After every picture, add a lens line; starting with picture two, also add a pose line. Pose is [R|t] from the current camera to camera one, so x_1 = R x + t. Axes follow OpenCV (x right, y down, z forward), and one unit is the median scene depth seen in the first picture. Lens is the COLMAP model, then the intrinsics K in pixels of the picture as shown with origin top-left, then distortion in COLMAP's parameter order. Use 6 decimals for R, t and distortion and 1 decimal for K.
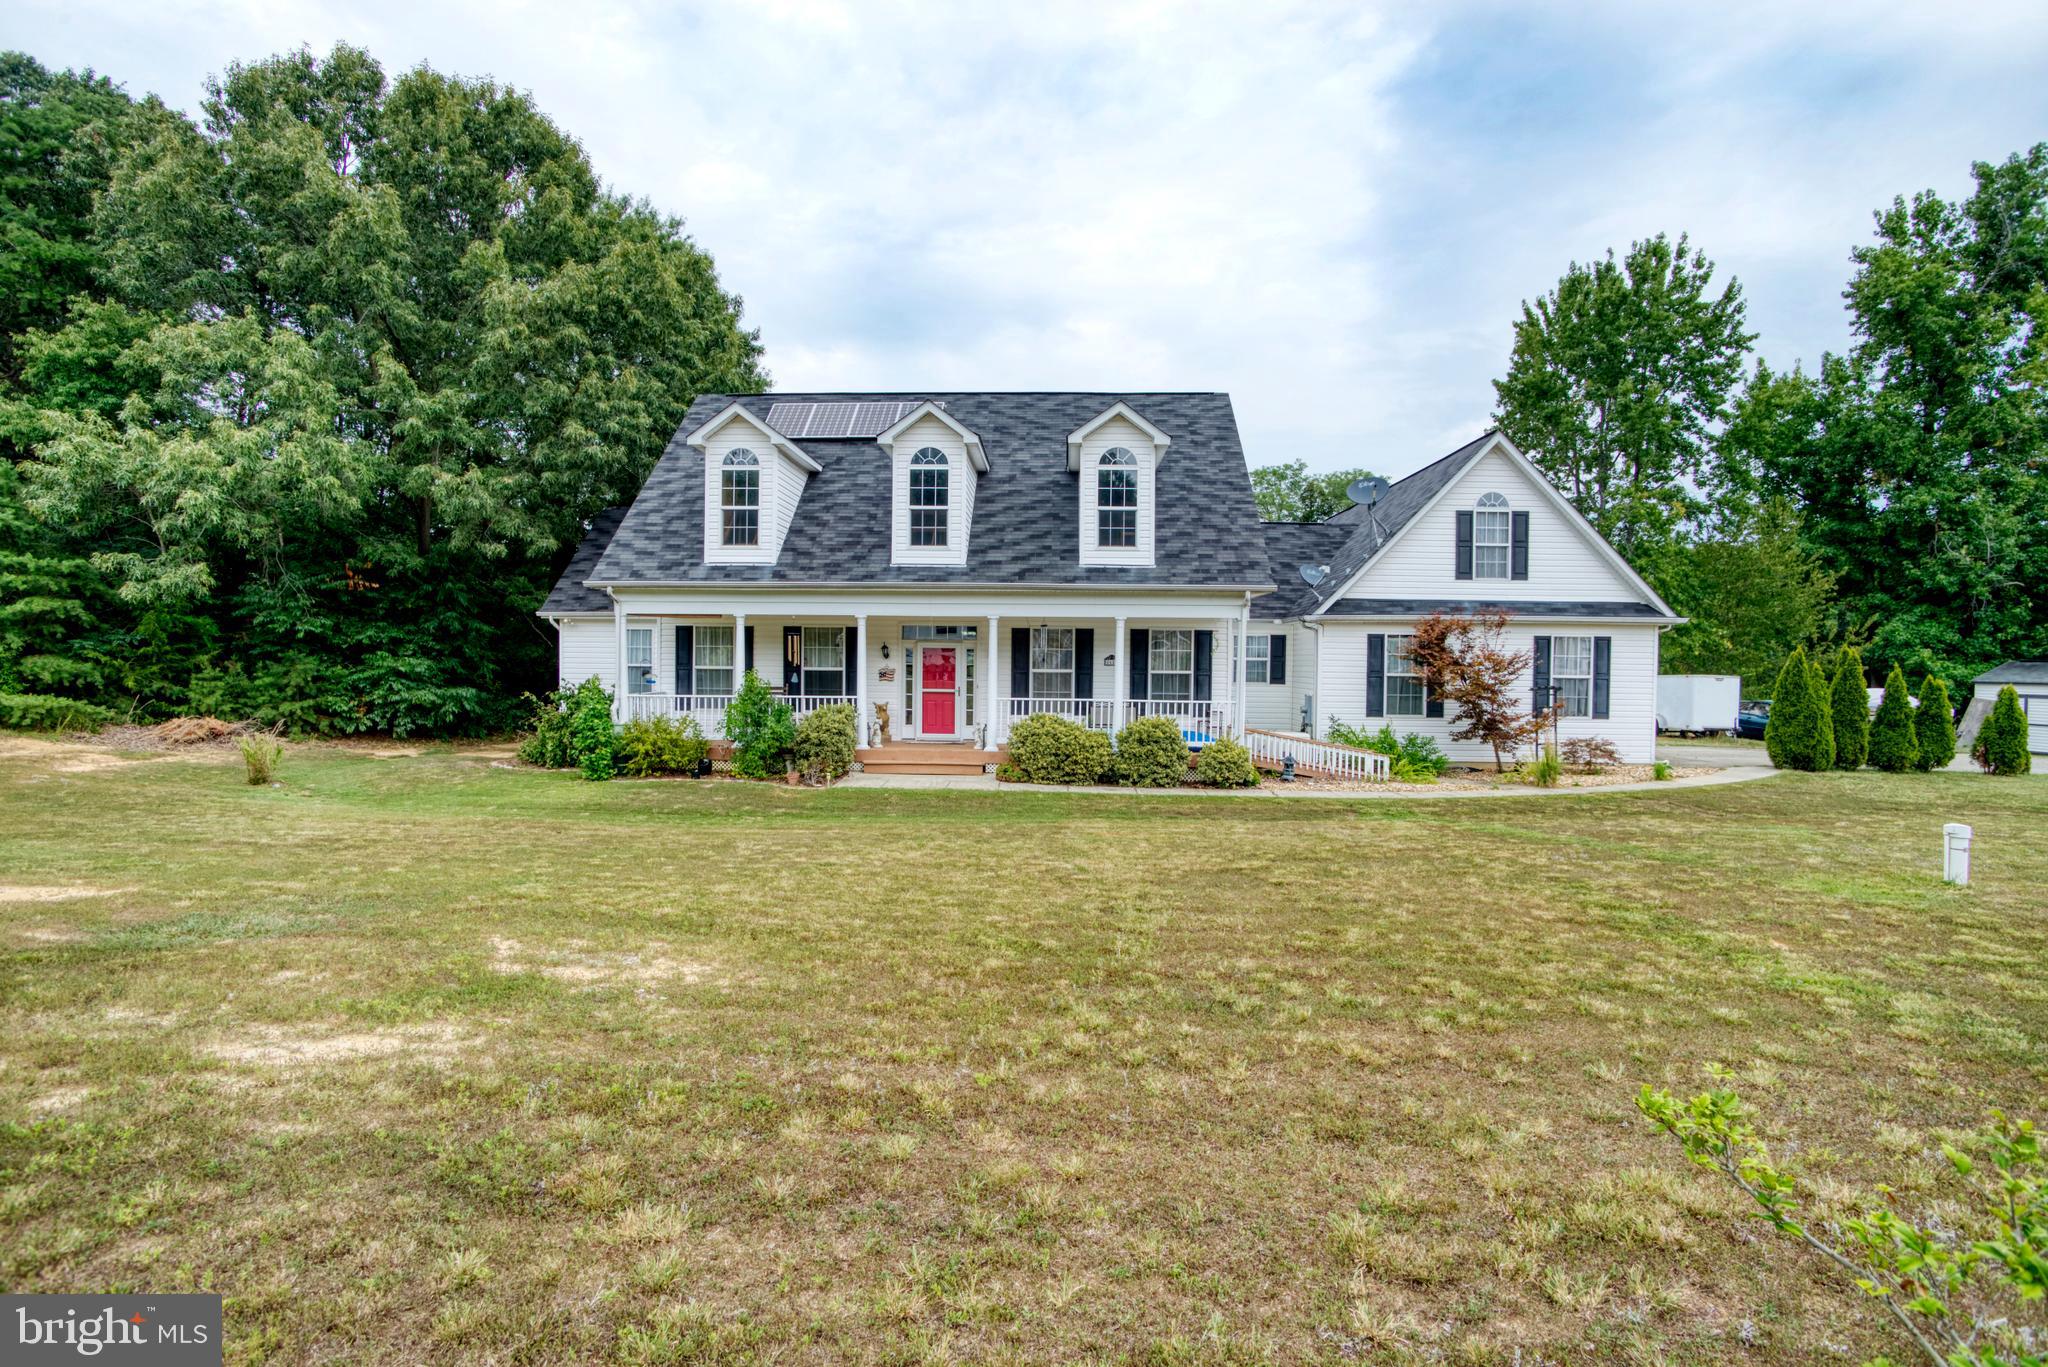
lens RADIAL K [[1049.8, 0, 1024.0], [0, 1049.8, 683.5], [0, 0, 1]] dist [-0.050614, 0.000936]
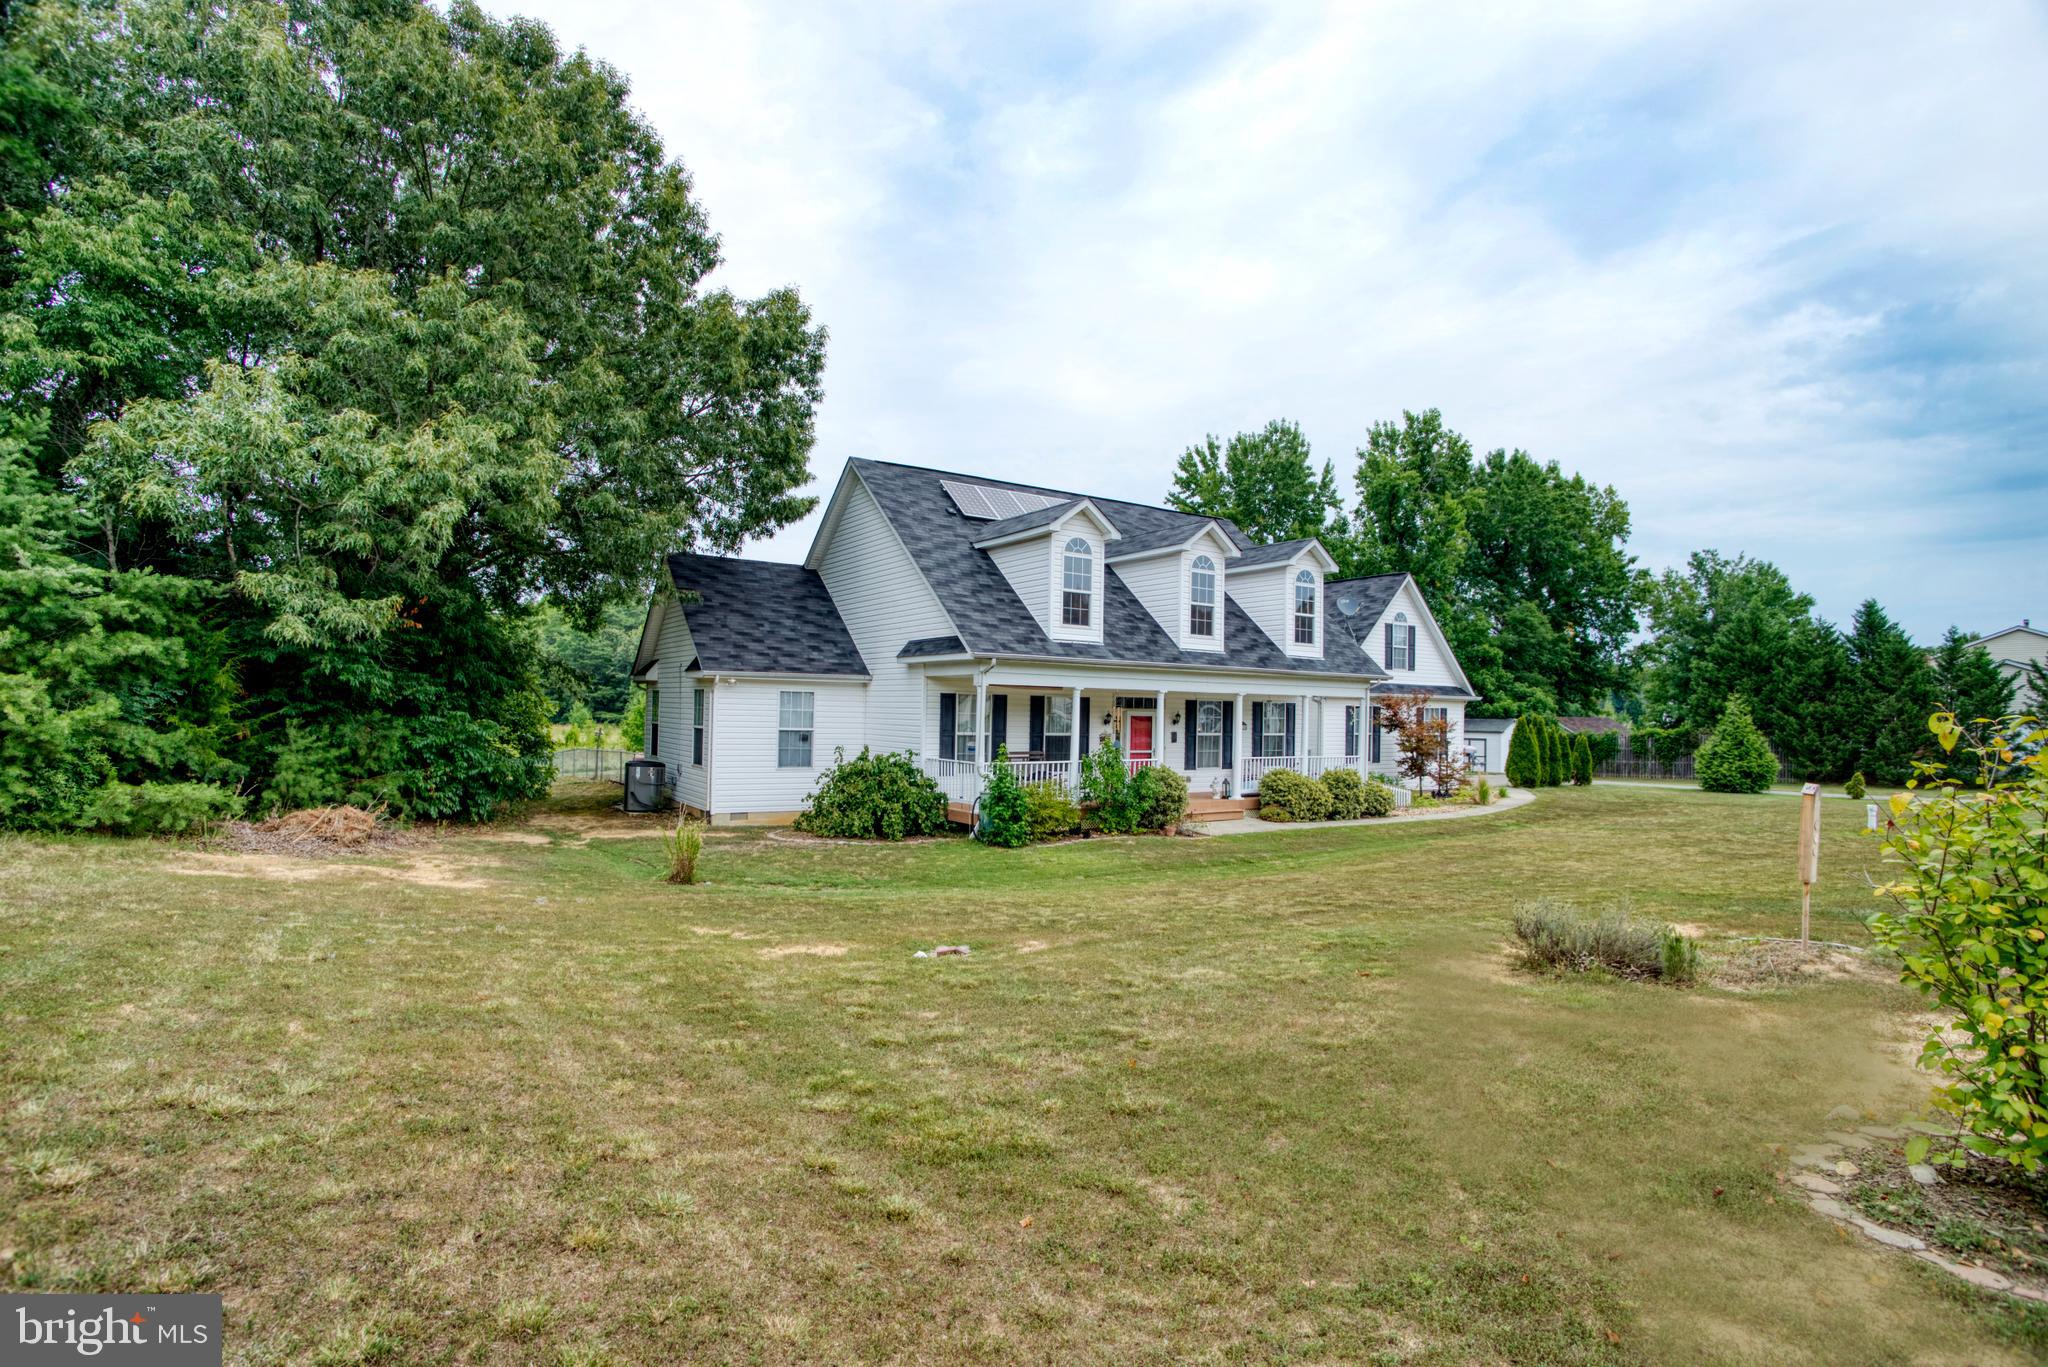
lens RADIAL K [[1004.1, 0, 1024.0], [0, 1004.1, 683.5], [0, 0, 1]] dist [-0.062480, 0.001925]
pose [[0.812331, 0.020009, 0.582854, -0.863216], [0.003811, 0.999208, -0.039614, -0.026088], [-0.583184, 0.034401, 0.811611, 0.152142]]
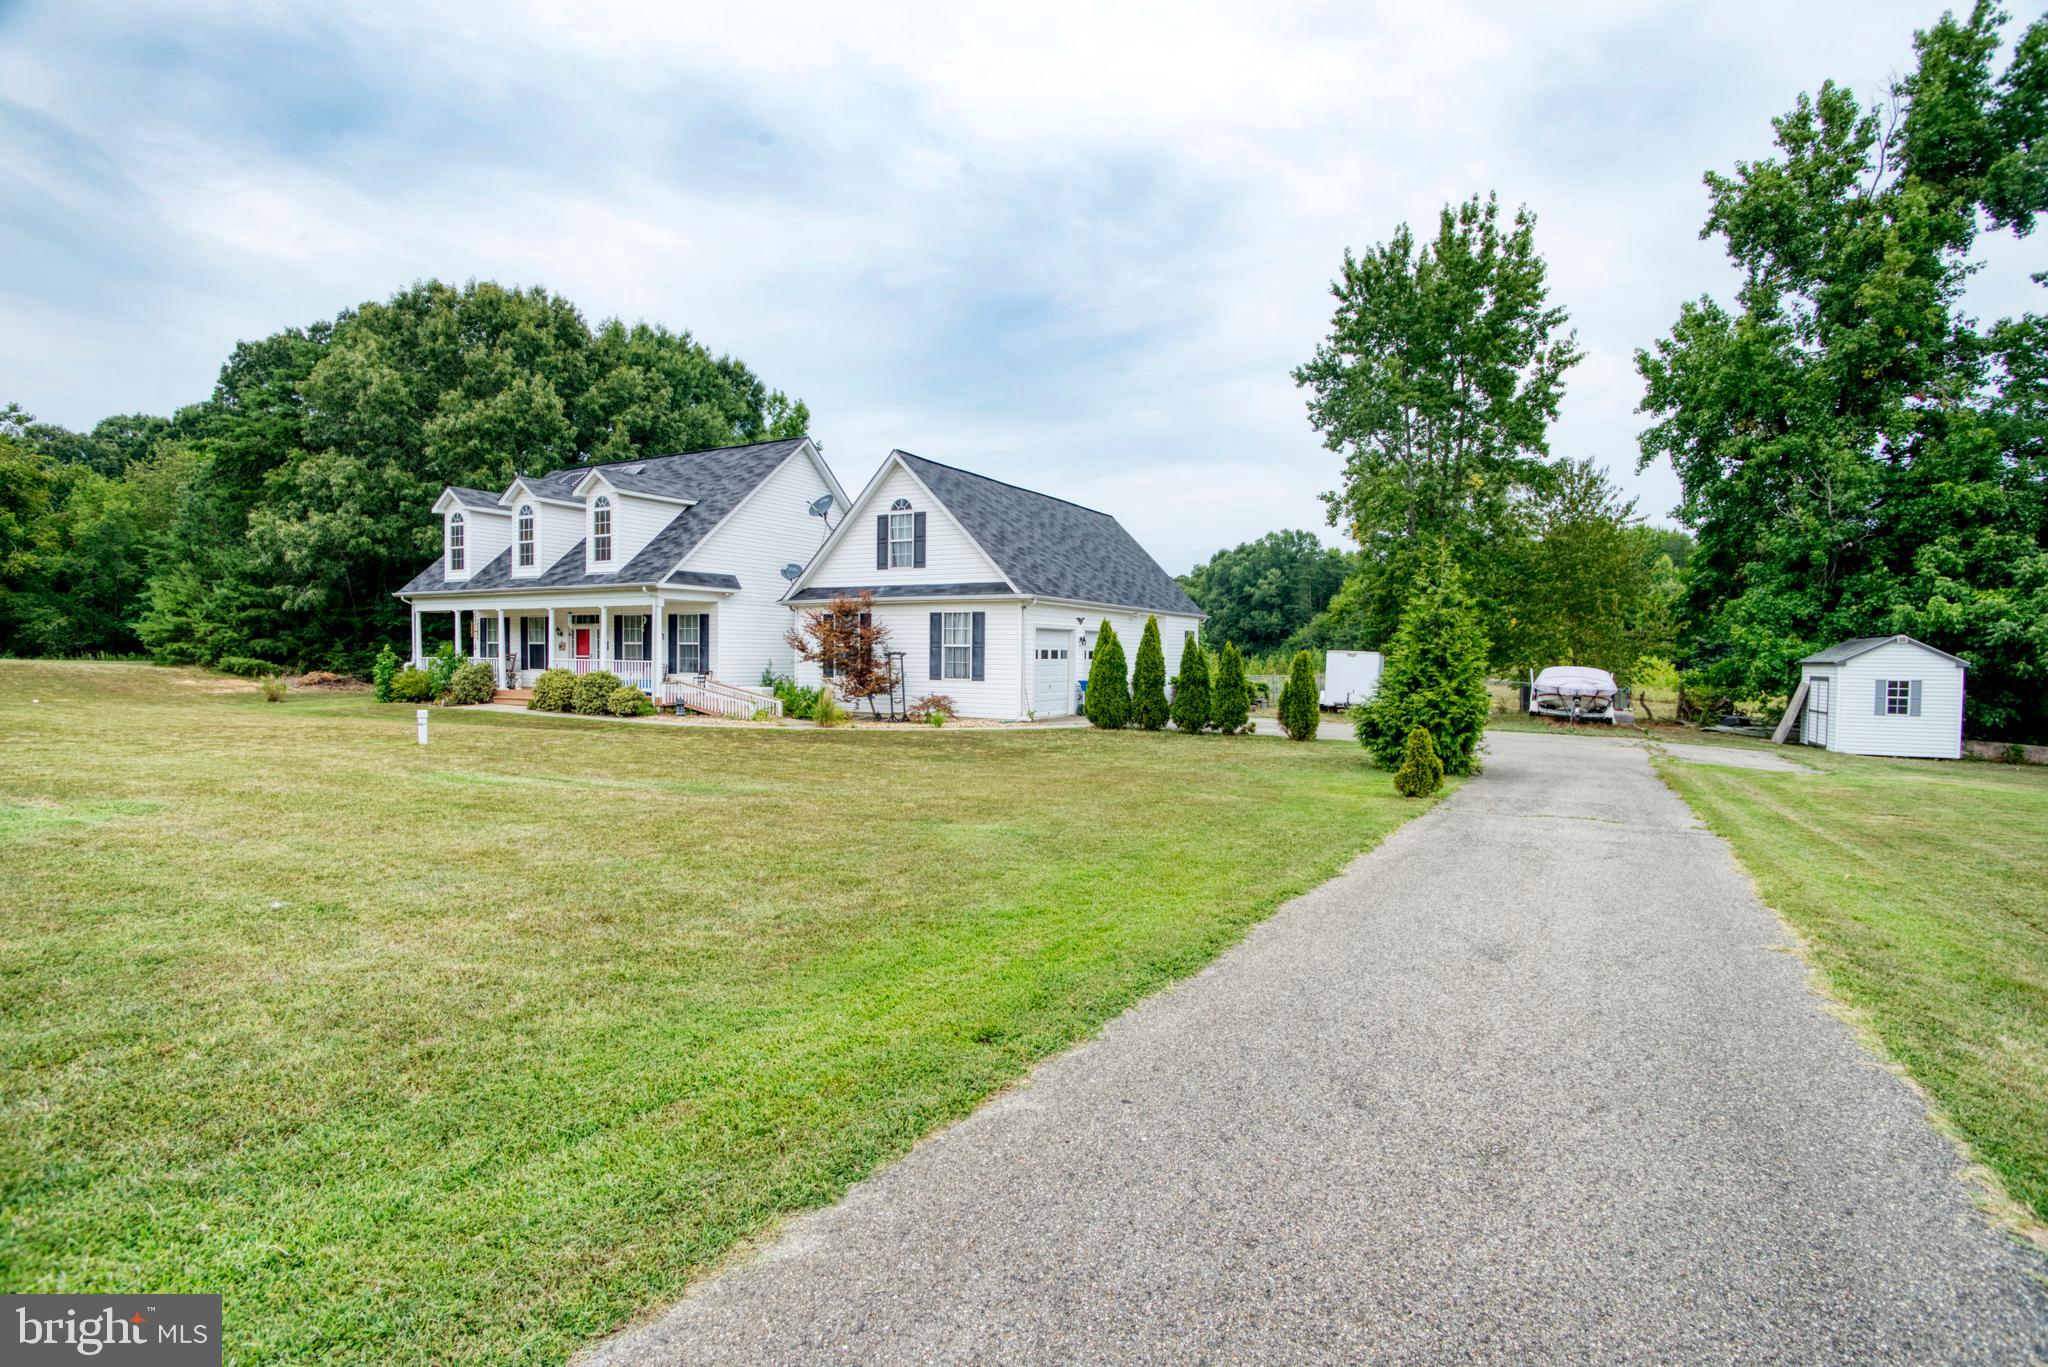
lens RADIAL K [[1004.1, 0, 1024.0], [0, 1004.1, 683.5], [0, 0, 1]] dist [-0.062480, 0.001925]
pose [[0.896670, 0.012352, -0.442527, 1.160952], [-0.011432, 0.999923, 0.004746, 0.032728], [0.442552, 0.000804, 0.896743, -0.021280]]
